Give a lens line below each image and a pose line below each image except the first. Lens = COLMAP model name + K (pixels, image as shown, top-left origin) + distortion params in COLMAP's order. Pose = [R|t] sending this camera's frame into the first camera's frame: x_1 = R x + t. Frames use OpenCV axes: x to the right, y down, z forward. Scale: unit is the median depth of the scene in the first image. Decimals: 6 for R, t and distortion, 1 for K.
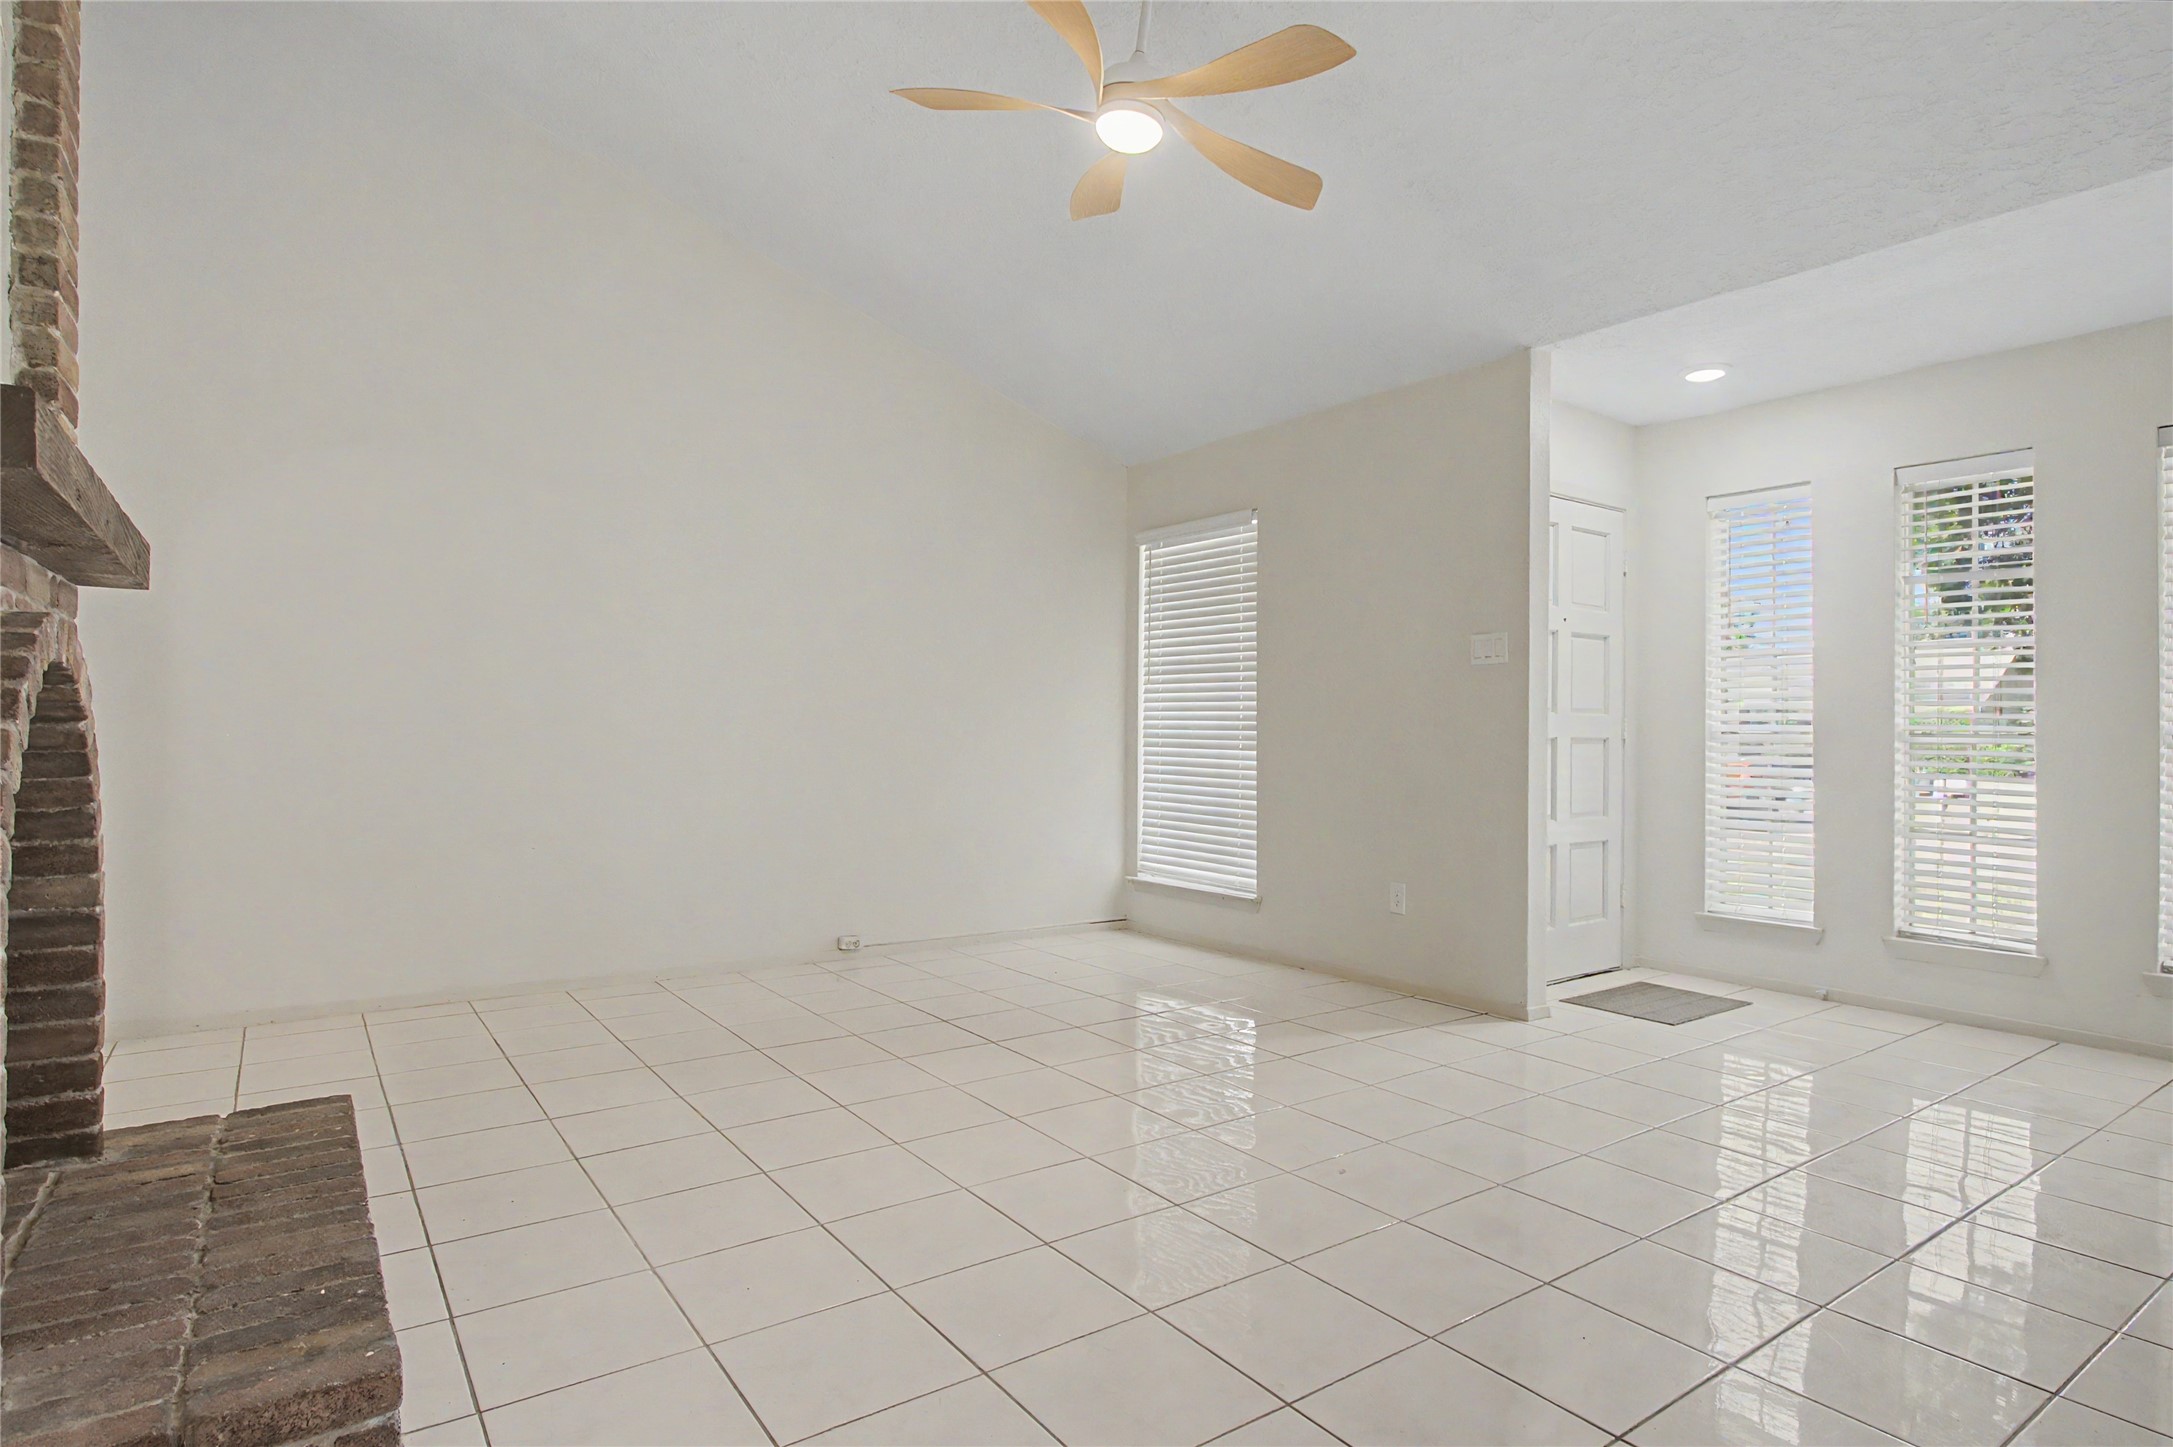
lens RADIAL K [[1163.1, 0, 1086.5], [0, 1163.1, 723.5], [0, 0, 1]] dist [-0.016976, 0.000548]
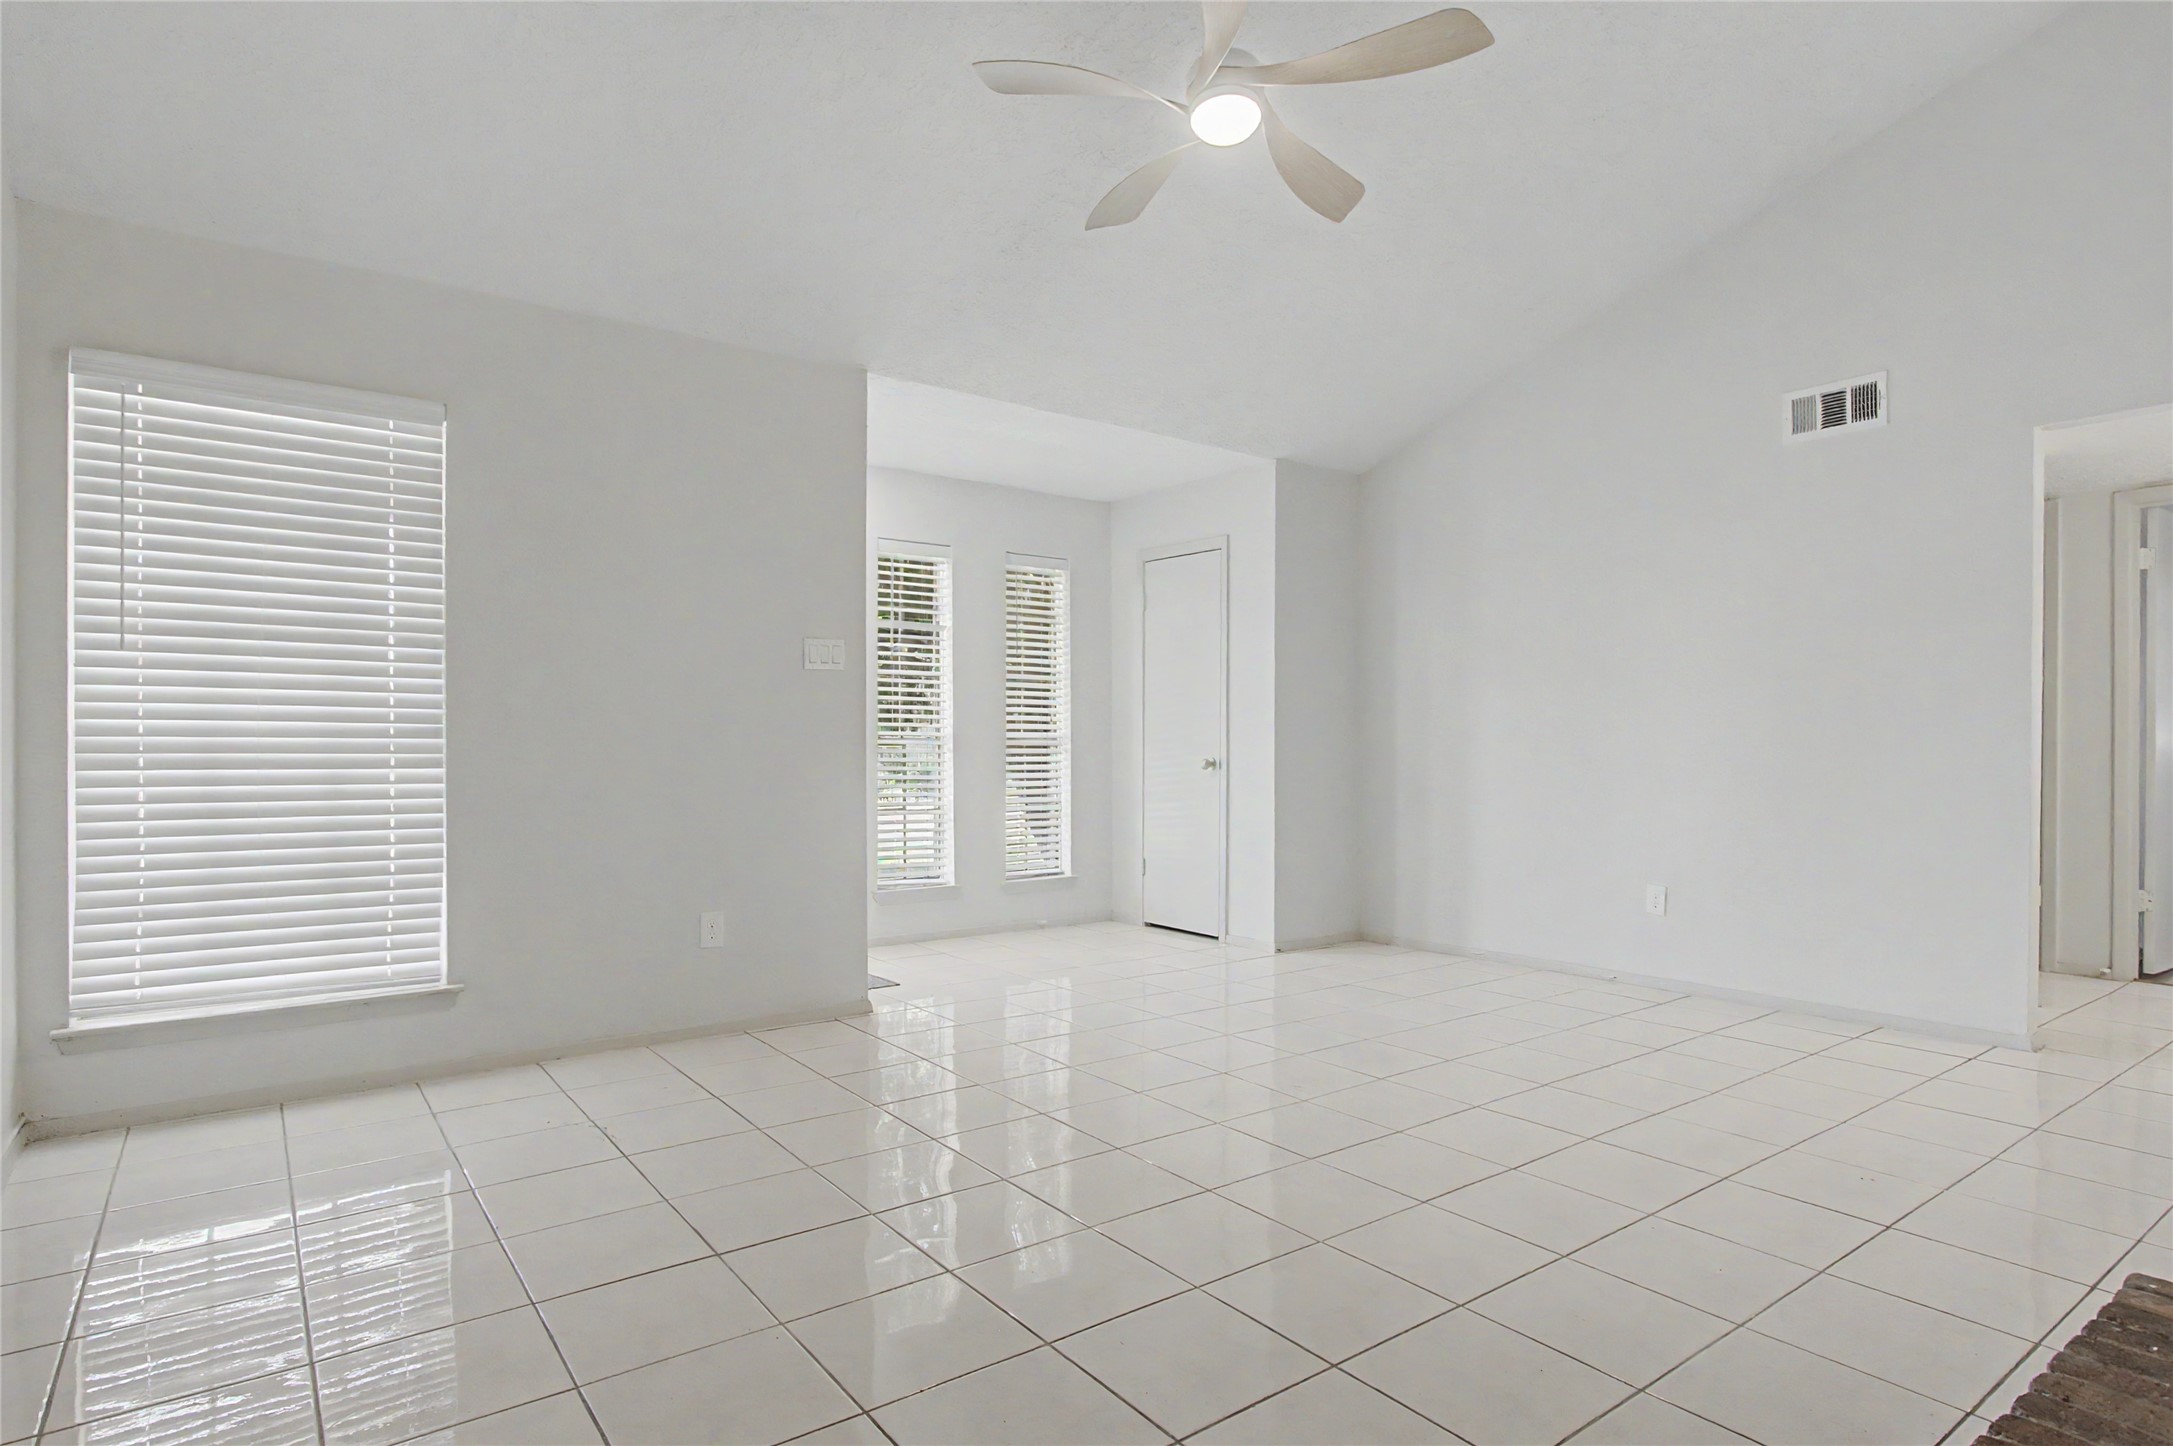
lens RADIAL K [[1163.1, 0, 1086.5], [0, 1163.1, 723.0], [0, 0, 1]] dist [-0.016976, 0.000548]
pose [[-0.016859, 0.007180, 0.999832, -0.521574], [-0.006618, 0.999952, -0.007292, 0.000196], [-0.999836, -0.006740, -0.016810, 0.634475]]
